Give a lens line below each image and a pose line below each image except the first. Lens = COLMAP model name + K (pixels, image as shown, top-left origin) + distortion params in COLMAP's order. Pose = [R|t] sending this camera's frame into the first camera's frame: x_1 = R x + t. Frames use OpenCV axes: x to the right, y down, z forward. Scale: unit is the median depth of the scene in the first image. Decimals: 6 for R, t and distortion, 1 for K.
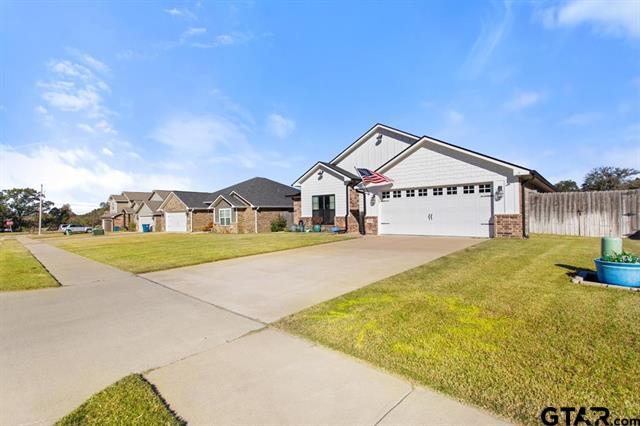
lens RADIAL K [[307.6, 0, 322.7], [0, 307.6, 212.0], [0, 0, 1]] dist [0.005850, 0.000755]
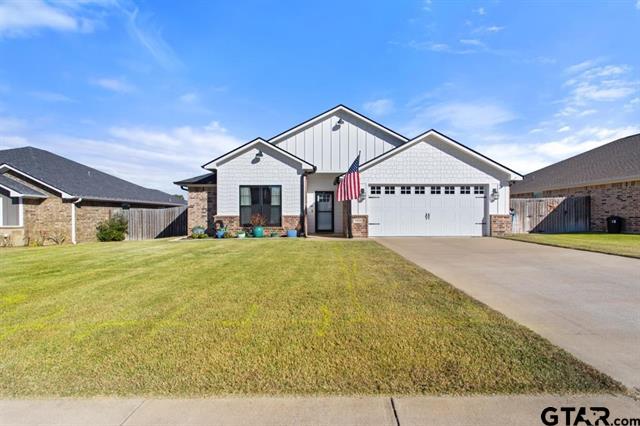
lens RADIAL K [[307.6, 0, 331.1], [0, 307.6, 217.0], [0, 0, 1]] dist [0.005850, 0.000755]
pose [[0.737670, 0.011784, 0.675059, -0.397299], [-0.016699, 0.999860, 0.000793, 0.016986], [-0.674955, -0.011858, 0.737764, 0.394988]]
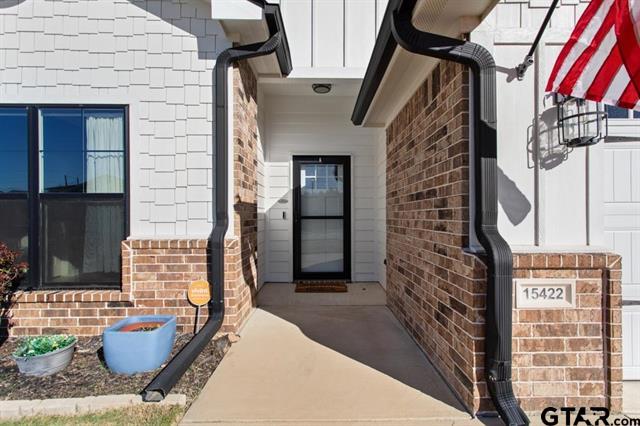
lens RADIAL K [[307.6, 0, 325.1], [0, 307.6, 213.7], [0, 0, 1]] dist [0.005850, 0.000755]
pose [[0.752849, 0.017573, 0.657959, 0.010962], [-0.015207, 0.999841, -0.009304, 0.001174], [-0.658018, -0.003001, 0.752997, 0.855456]]
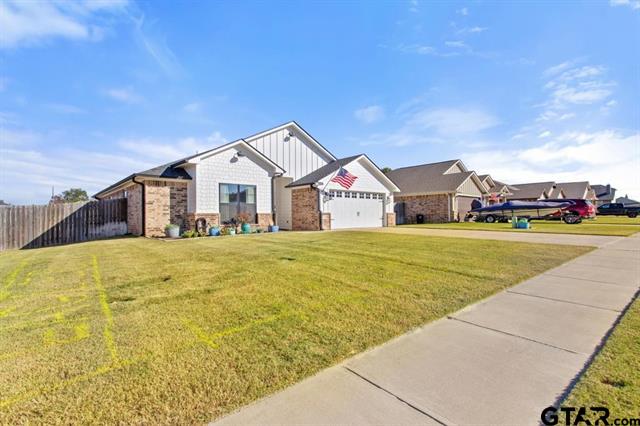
lens RADIAL K [[307.6, 0, 326.1], [0, 307.6, 213.5], [0, 0, 1]] dist [0.005850, 0.000755]
pose [[0.118805, 0.028826, 0.992499, -0.788281], [-0.000146, 0.999579, -0.029014, 0.041601], [-0.992918, 0.003302, 0.118759, 0.770134]]
